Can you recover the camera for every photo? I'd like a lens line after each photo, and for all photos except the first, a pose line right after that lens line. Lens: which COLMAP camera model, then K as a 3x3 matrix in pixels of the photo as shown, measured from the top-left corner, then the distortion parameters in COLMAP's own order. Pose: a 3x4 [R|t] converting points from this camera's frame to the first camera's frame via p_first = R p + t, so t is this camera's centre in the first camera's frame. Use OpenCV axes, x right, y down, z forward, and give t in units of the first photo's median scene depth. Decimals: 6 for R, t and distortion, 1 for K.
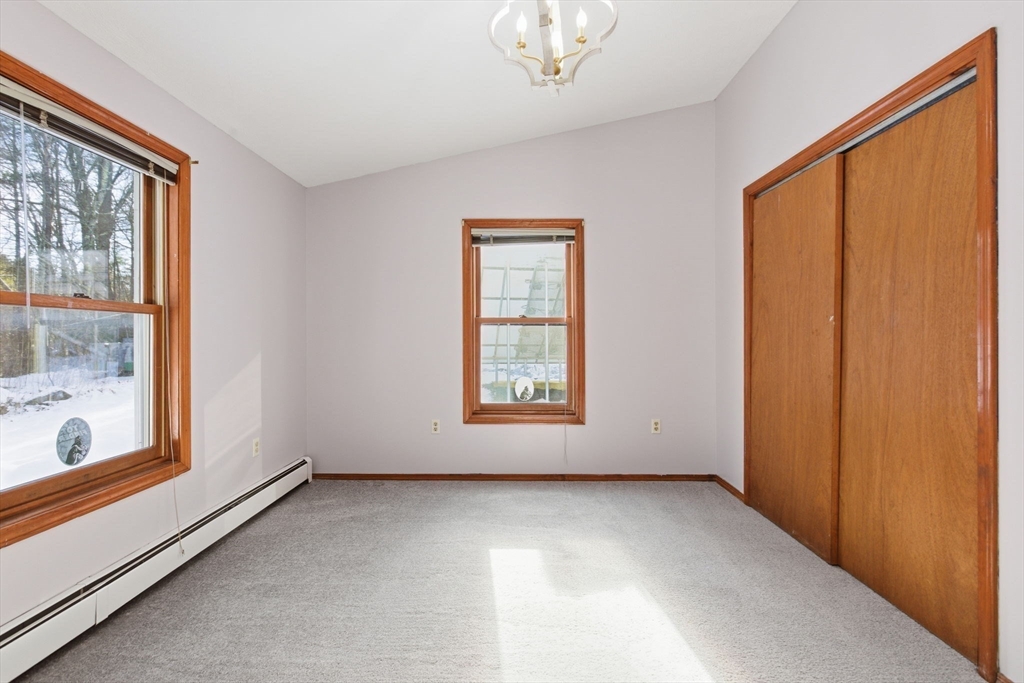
lens RADIAL K [[473.1, 0, 511.1], [0, 473.1, 338.8], [0, 0, 1]] dist [-0.009651, 0.005037]
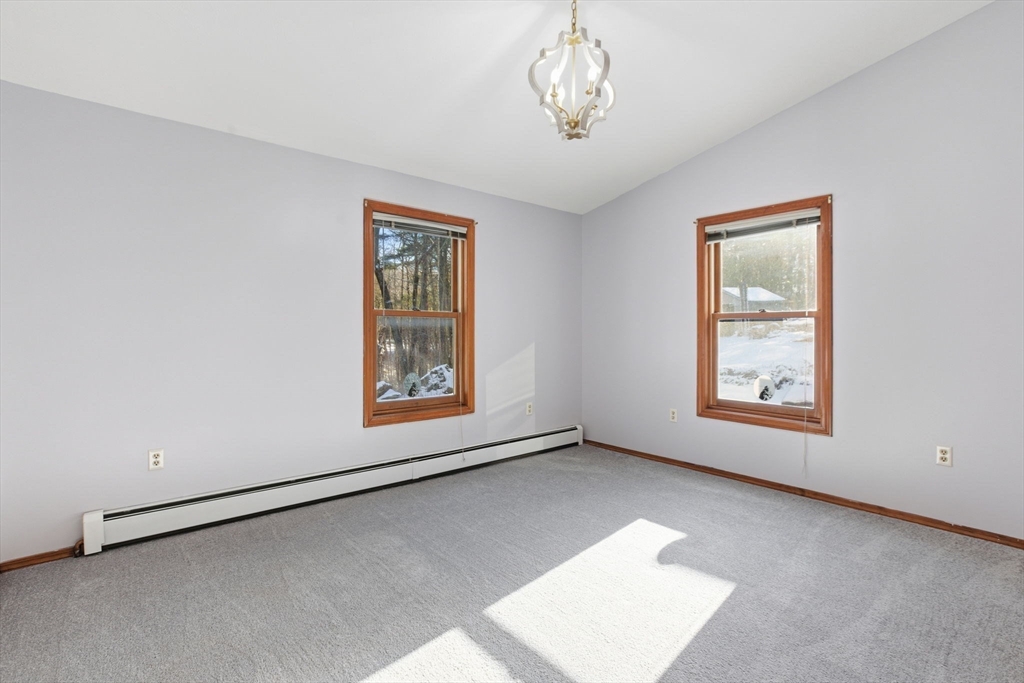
lens RADIAL K [[473.1, 0, 512.1], [0, 473.1, 336.0], [0, 0, 1]] dist [-0.009651, 0.005037]
pose [[0.660988, 0.012283, -0.750296, 0.449874], [-0.008010, 0.999925, 0.009314, -0.002848], [0.750354, -0.000147, 0.661036, 0.011880]]
